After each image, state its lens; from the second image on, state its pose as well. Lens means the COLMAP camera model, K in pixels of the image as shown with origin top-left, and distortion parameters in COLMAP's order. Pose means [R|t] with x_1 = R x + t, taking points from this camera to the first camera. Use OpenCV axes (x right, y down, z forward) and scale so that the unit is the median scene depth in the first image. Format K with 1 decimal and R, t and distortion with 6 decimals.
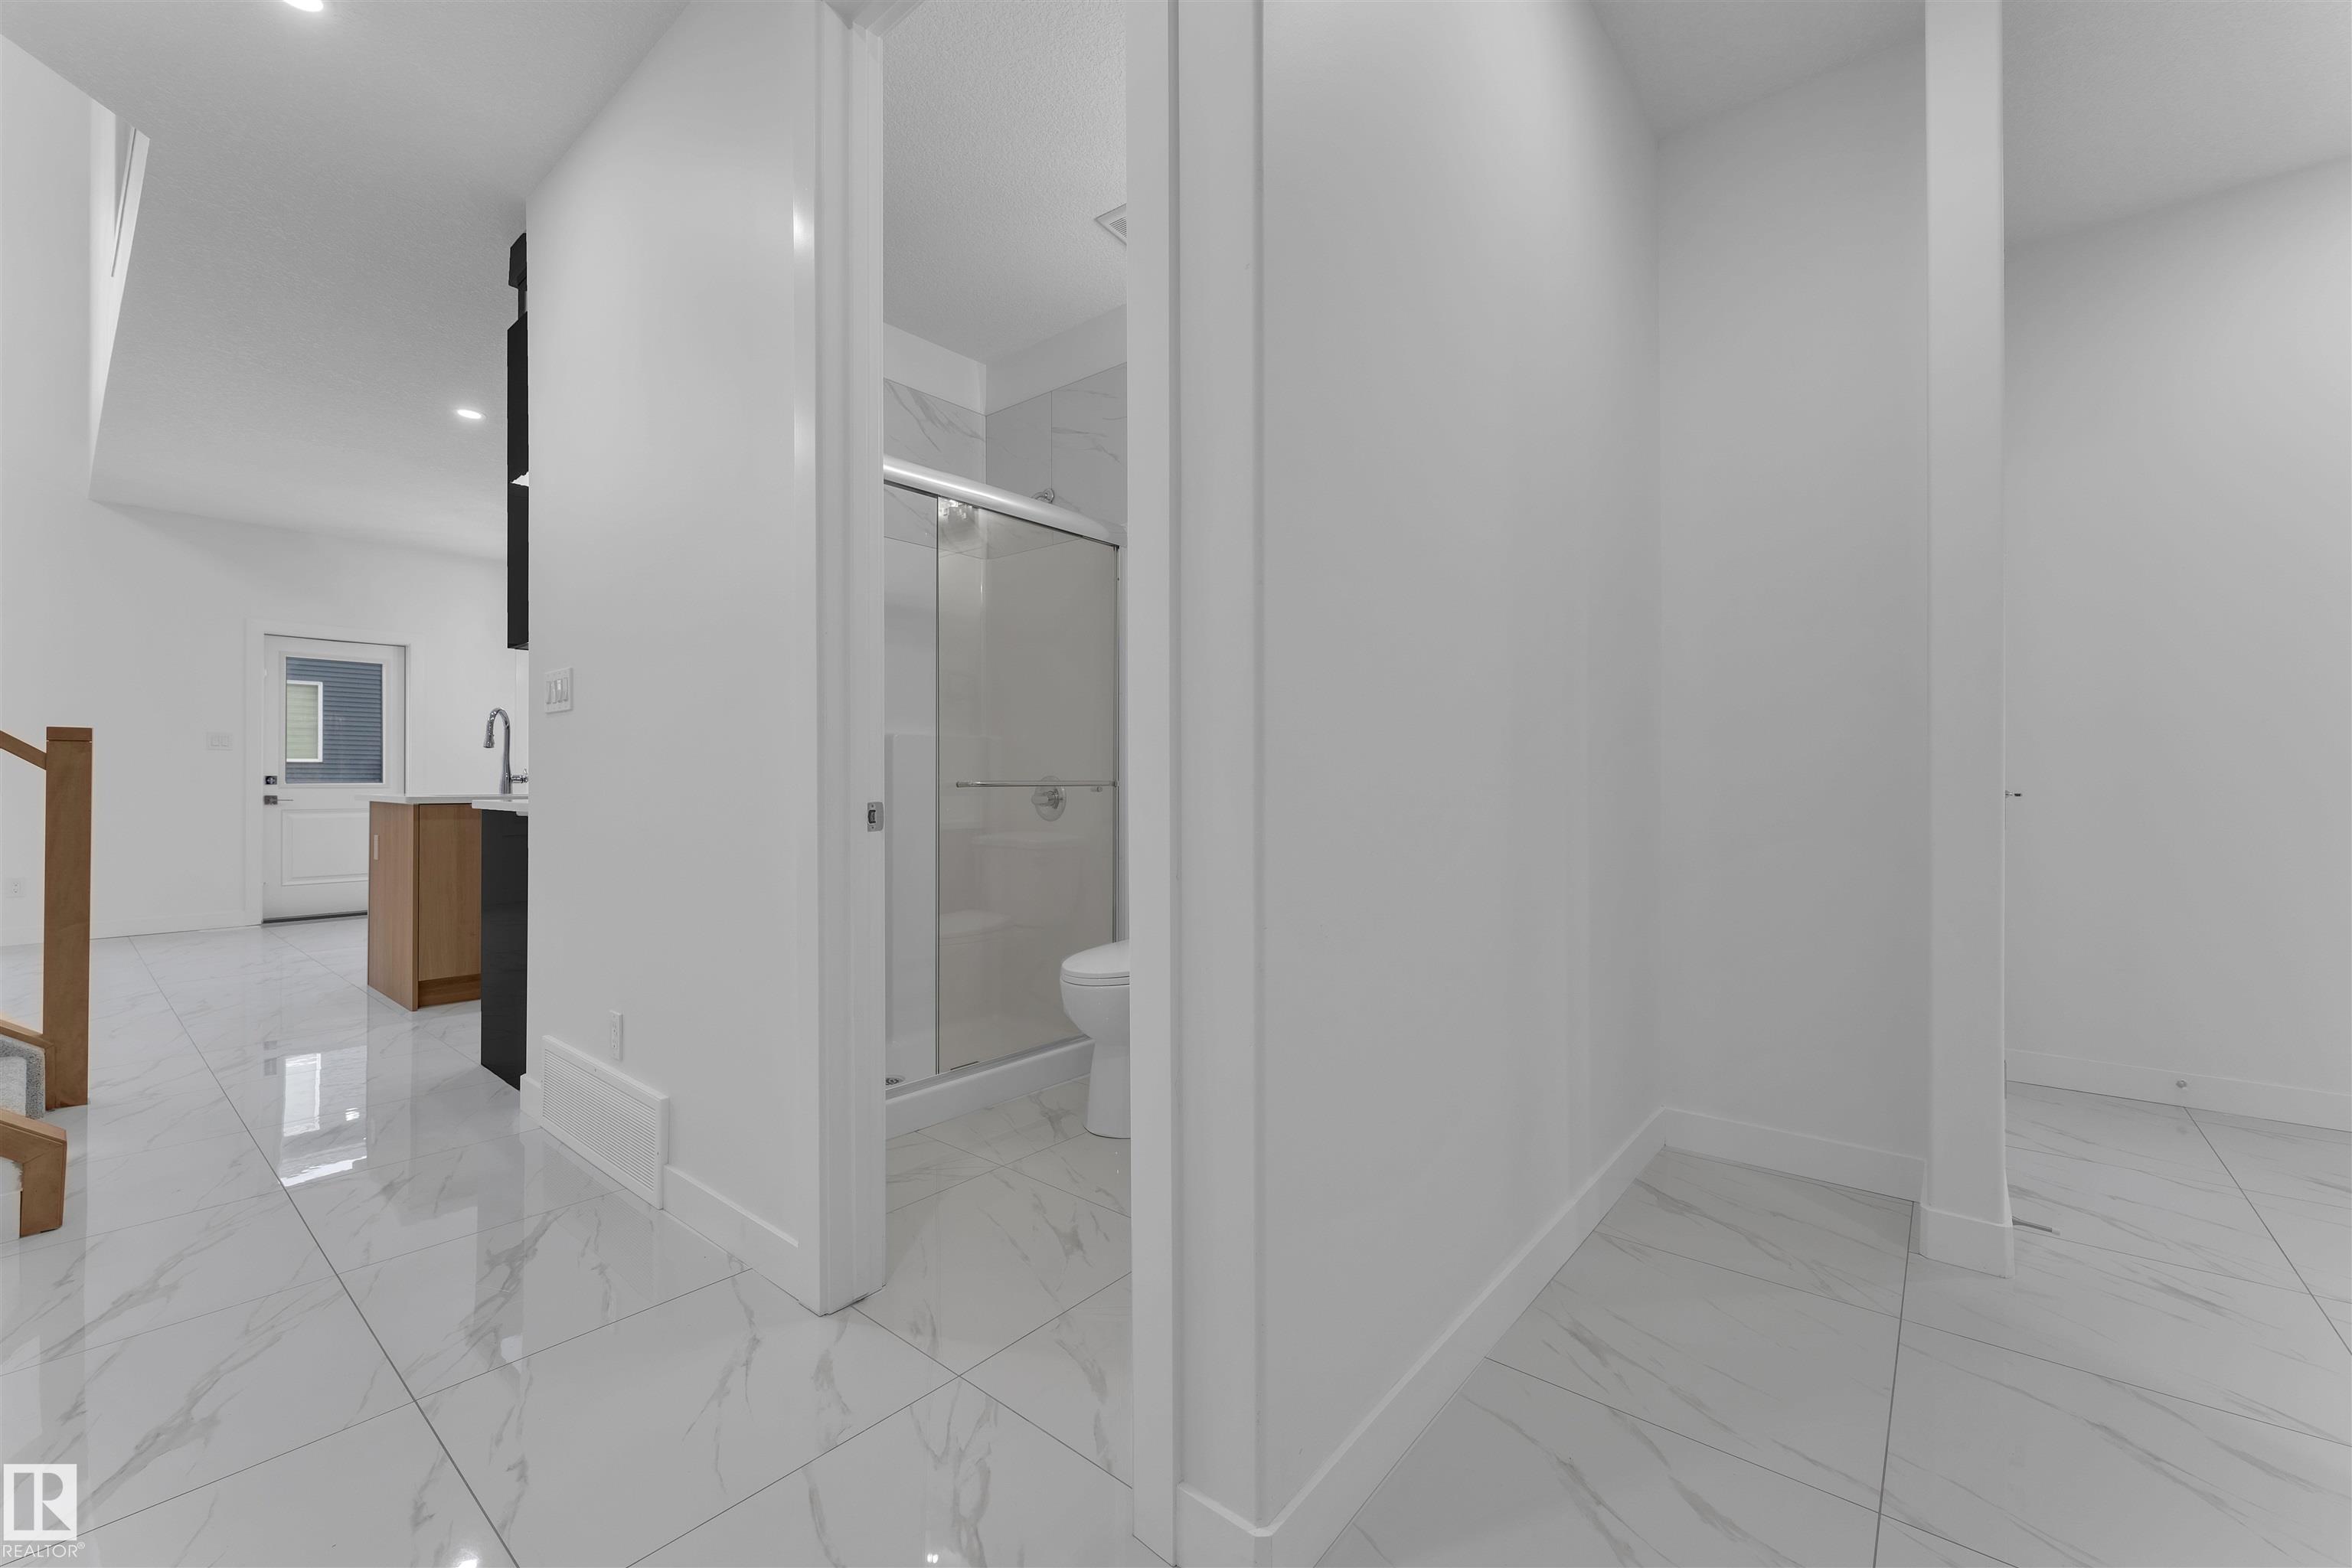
lens RADIAL K [[953.4, 0, 1174.7], [0, 953.4, 776.7], [0, 0, 1]] dist [0.002382, -0.000211]
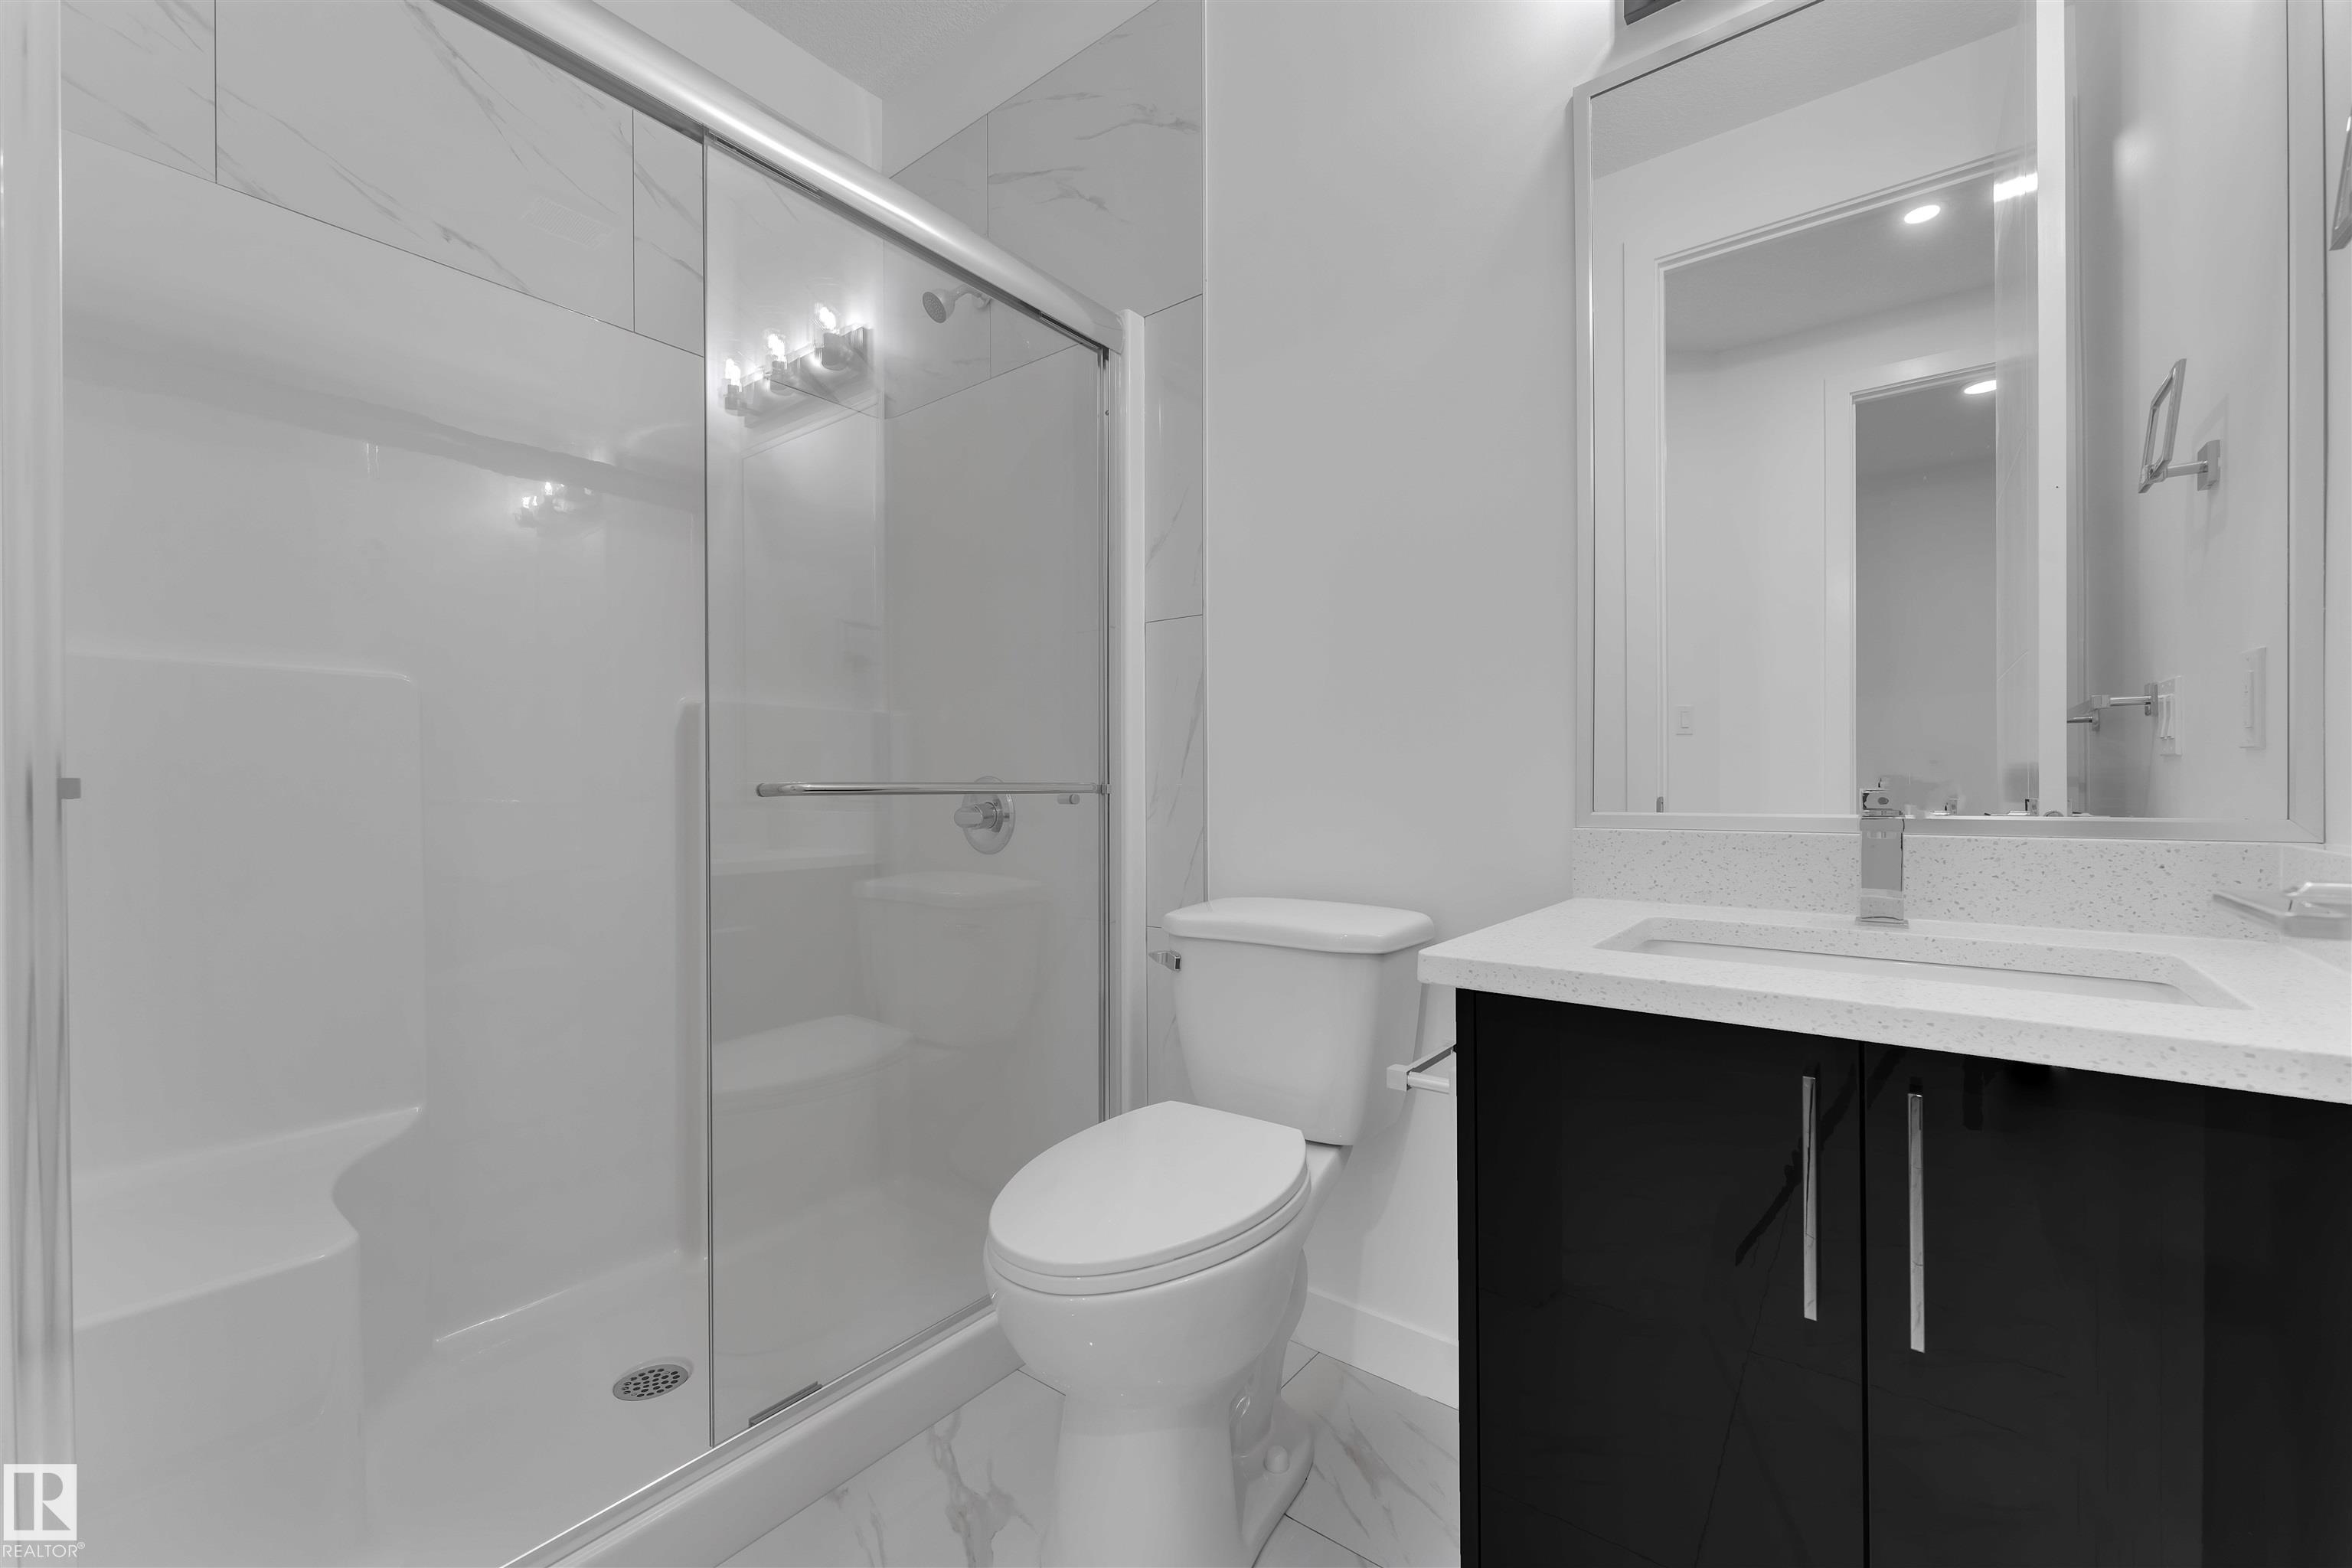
lens RADIAL K [[953.4, 0, 1155.9], [0, 953.4, 791.5], [0, 0, 1]] dist [0.002382, -0.000211]
pose [[0.999850, -0.004621, 0.016663, -0.039050], [0.004485, 0.999956, 0.008200, 0.004292], [-0.016700, -0.008124, 0.999828, 0.423923]]
